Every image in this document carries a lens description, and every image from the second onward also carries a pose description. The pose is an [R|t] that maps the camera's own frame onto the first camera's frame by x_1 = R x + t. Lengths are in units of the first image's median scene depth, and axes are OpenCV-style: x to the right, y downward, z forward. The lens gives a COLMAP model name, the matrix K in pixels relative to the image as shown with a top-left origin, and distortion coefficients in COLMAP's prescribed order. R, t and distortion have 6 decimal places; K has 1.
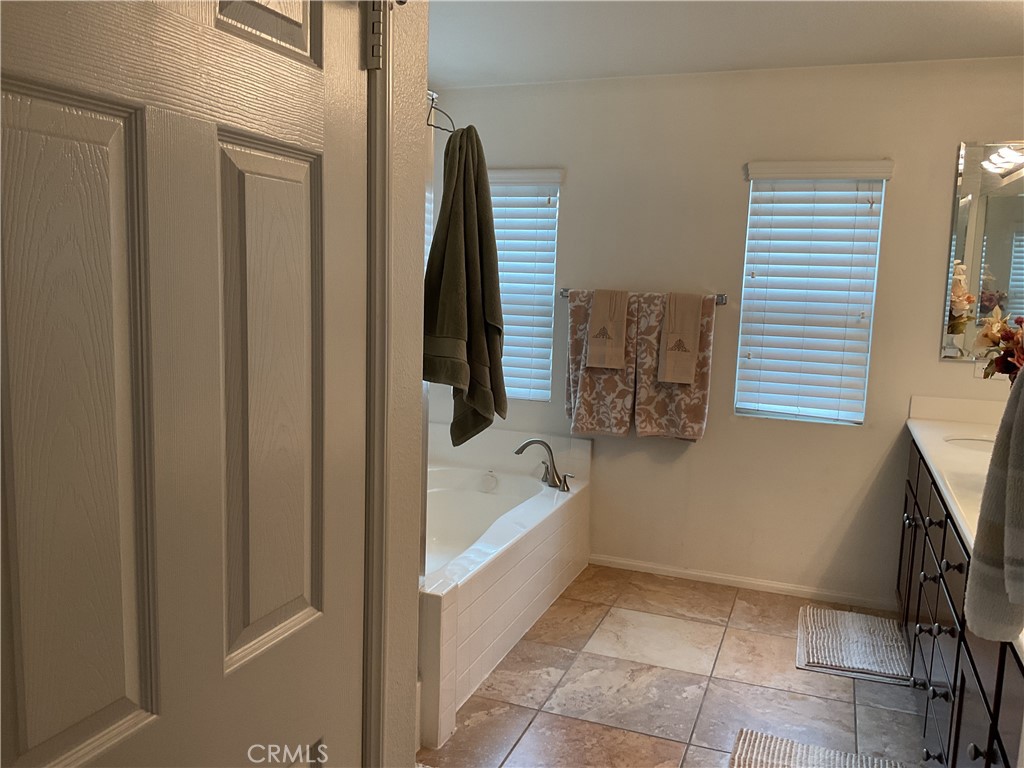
lens RADIAL K [[840.7, 0, 512.0], [0, 840.7, 384.0], [0, 0, 1]] dist [0.122554, -0.236112]
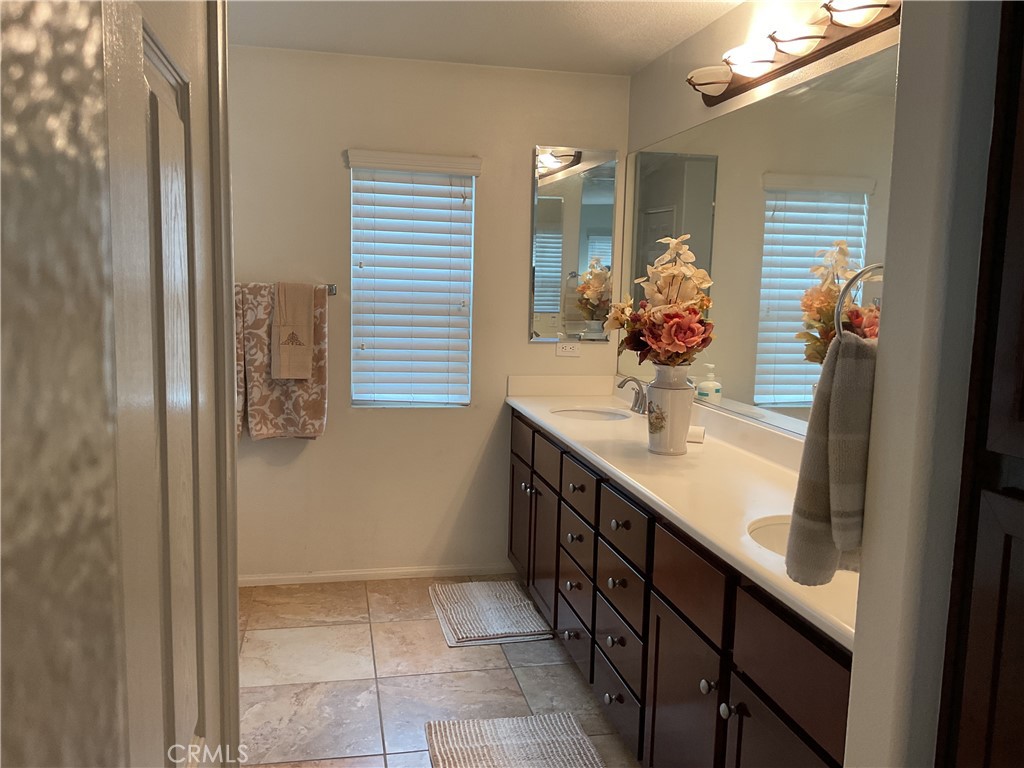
lens RADIAL K [[841.0, 0, 512.0], [0, 841.0, 384.0], [0, 0, 1]] dist [0.158179, -0.346102]
pose [[0.846149, -0.072616, 0.527976, -0.098989], [0.066915, 0.997310, 0.029927, -0.007650], [-0.528729, 0.010007, 0.848732, 0.070030]]
